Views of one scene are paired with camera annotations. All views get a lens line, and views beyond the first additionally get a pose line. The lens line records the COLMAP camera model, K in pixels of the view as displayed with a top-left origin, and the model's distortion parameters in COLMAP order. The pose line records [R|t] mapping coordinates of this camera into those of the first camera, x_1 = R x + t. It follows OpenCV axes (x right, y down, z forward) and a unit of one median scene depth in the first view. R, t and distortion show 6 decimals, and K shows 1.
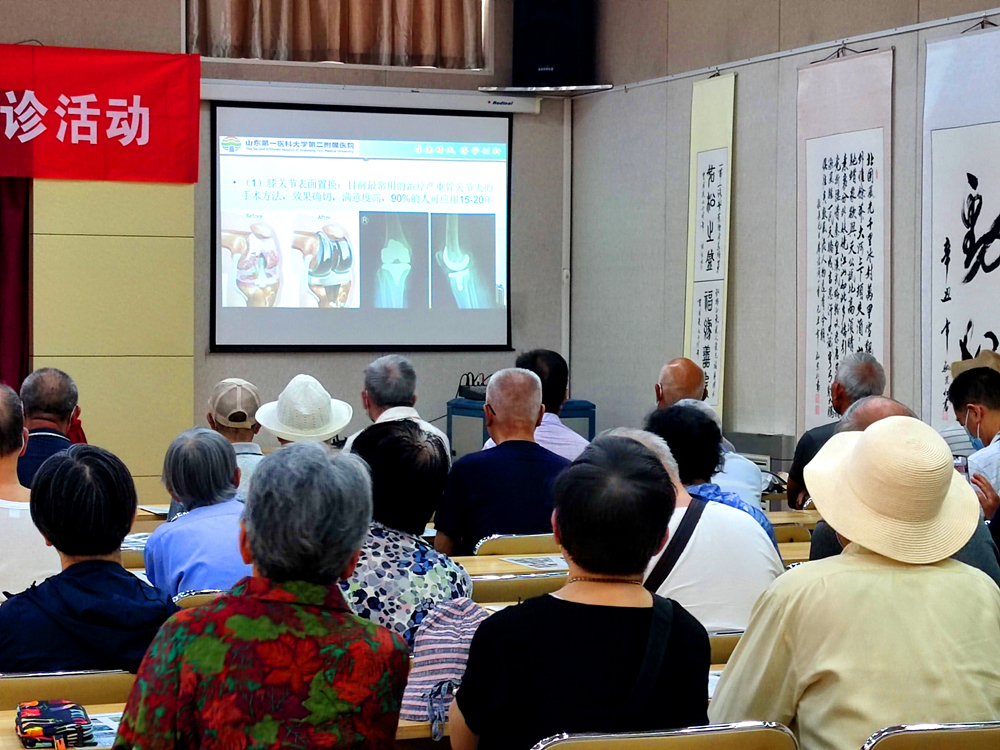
lens RADIAL K [[2556.1, 0, 497.3], [0, 2556.1, 374.5], [0, 0, 1]] dist [0.136357, 0.000000]
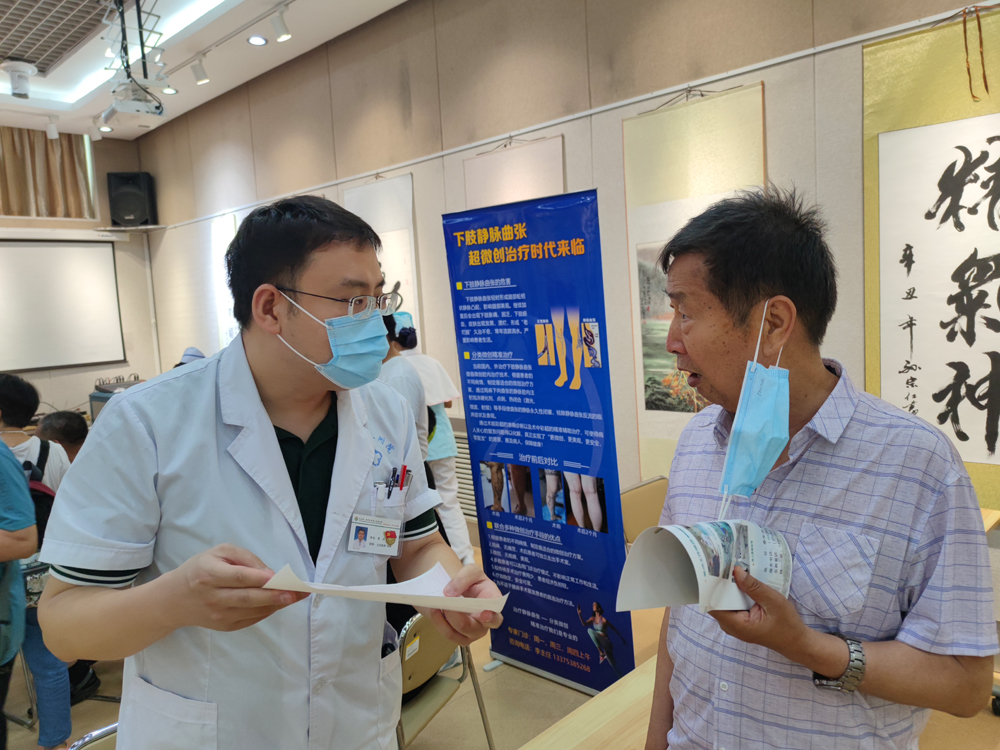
lens RADIAL K [[736.2, 0, 502.4], [0, 736.2, 374.5], [0, 0, 1]] dist [0.023526, -0.024313]
pose [[0.903572, -0.096324, 0.417468, 0.028479], [0.071271, 0.994616, 0.075232, -0.022504], [-0.422467, -0.038224, 0.905572, 0.360654]]
